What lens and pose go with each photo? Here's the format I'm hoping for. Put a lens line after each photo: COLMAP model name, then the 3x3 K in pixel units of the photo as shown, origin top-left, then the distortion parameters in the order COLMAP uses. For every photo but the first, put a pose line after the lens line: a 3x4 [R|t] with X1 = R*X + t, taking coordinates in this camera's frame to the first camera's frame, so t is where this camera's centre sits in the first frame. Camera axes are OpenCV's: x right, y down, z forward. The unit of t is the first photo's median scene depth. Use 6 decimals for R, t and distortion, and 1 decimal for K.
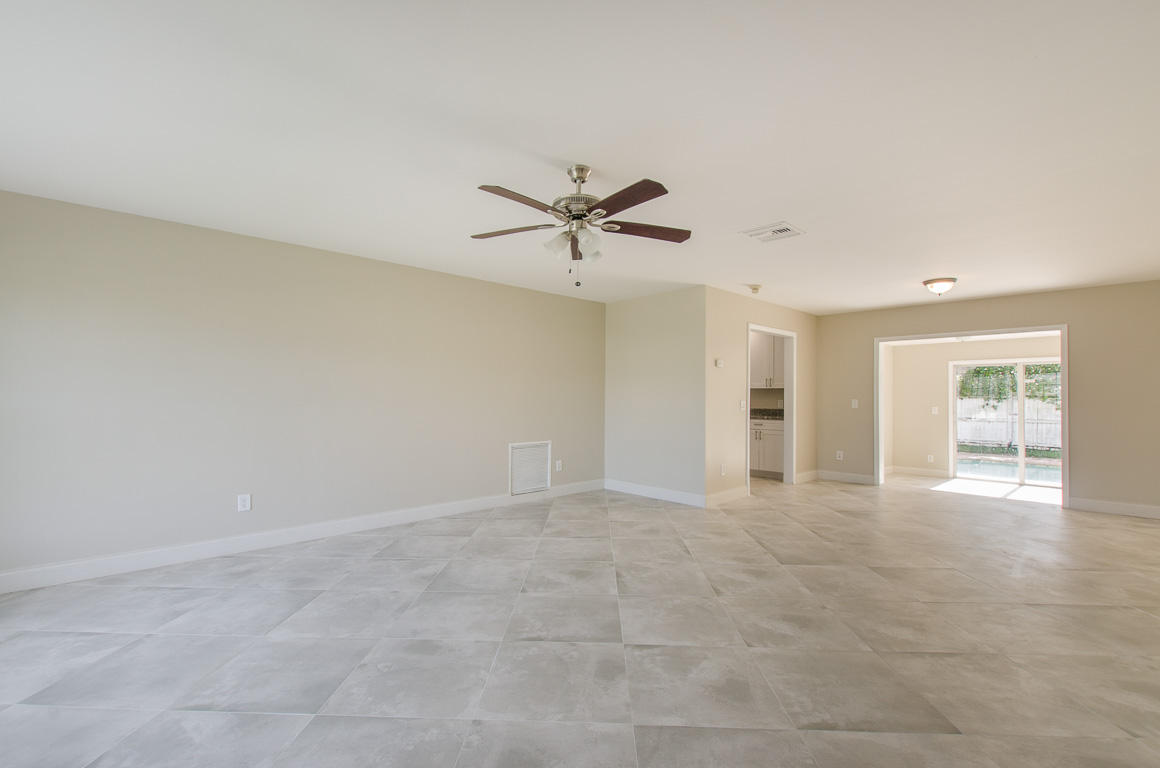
lens RADIAL K [[505.7, 0, 581.7], [0, 505.7, 380.3], [0, 0, 1]] dist [0.007694, -0.003171]
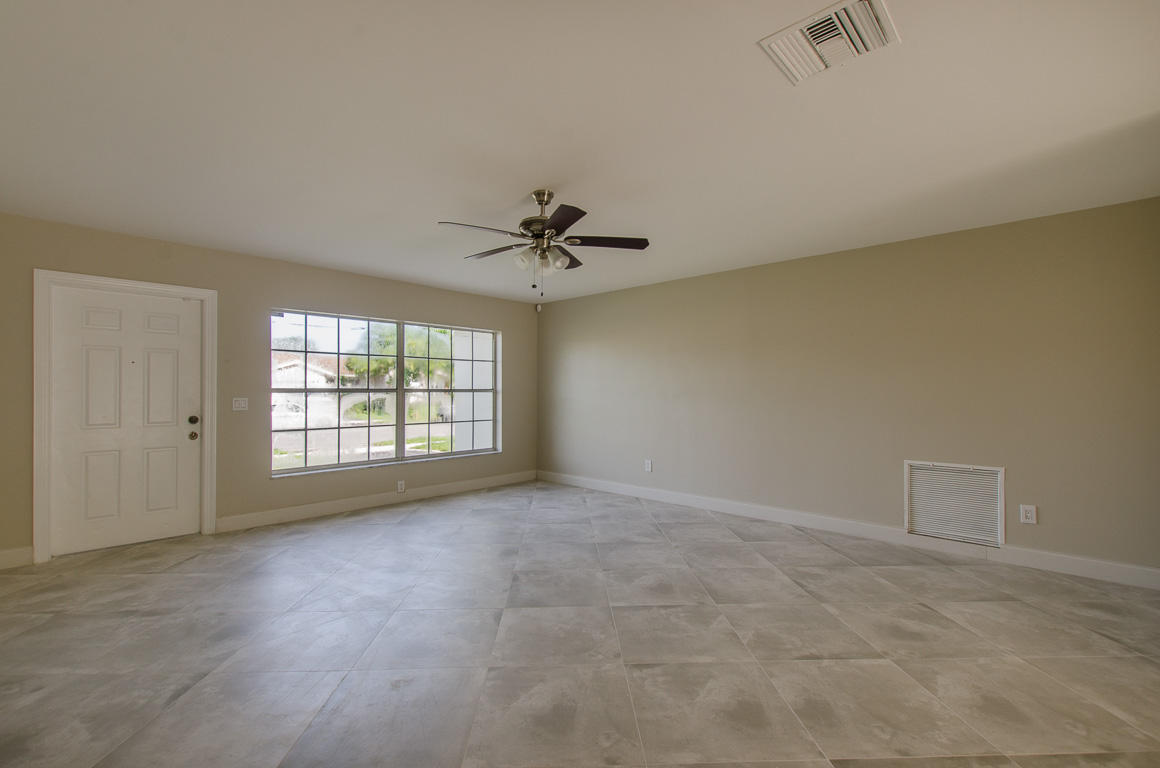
lens RADIAL K [[505.7, 0, 572.6], [0, 505.7, 388.5], [0, 0, 1]] dist [0.007694, -0.003171]
pose [[0.053871, -0.011057, -0.998487, 0.915180], [0.029865, 0.999509, -0.009458, 0.028307], [0.998101, -0.029310, 0.054175, 0.817713]]
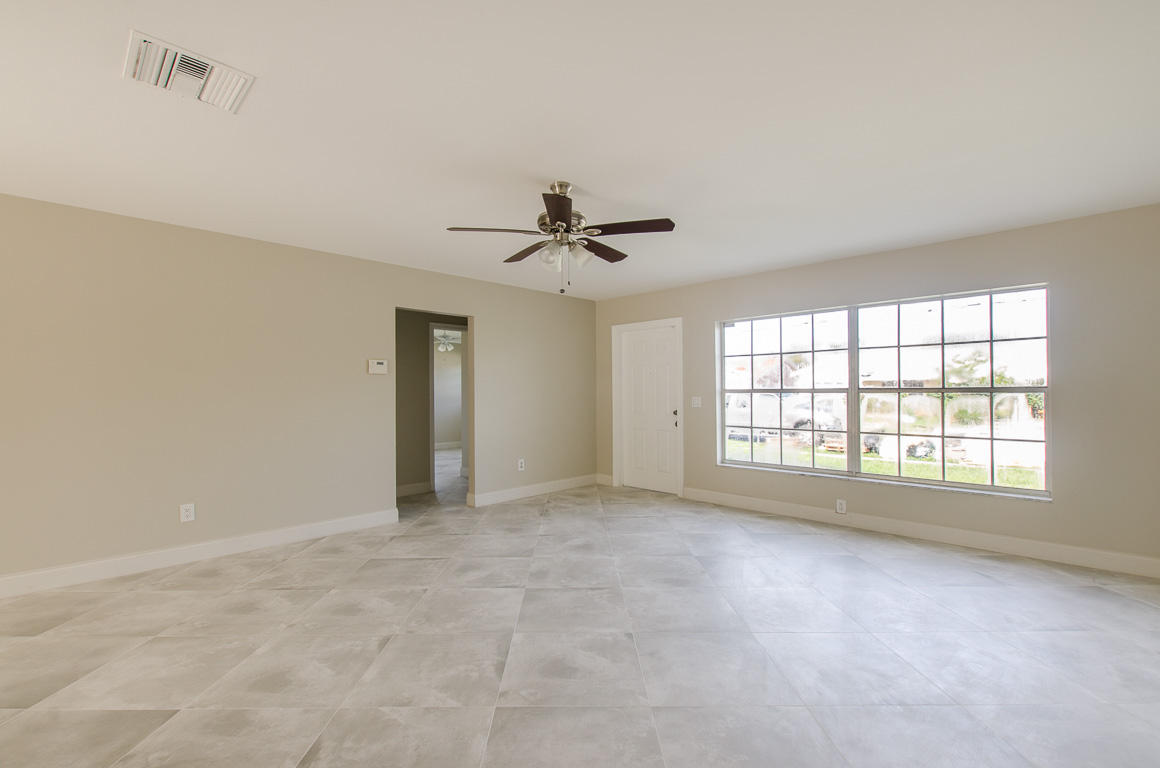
lens RADIAL K [[505.7, 0, 576.4], [0, 505.7, 389.4], [0, 0, 1]] dist [0.007694, -0.003171]
pose [[-0.999511, -0.002457, -0.031158, -0.004075], [-0.001366, 0.999386, -0.035003, 0.048434], [0.031225, -0.034944, -0.998901, 1.691850]]
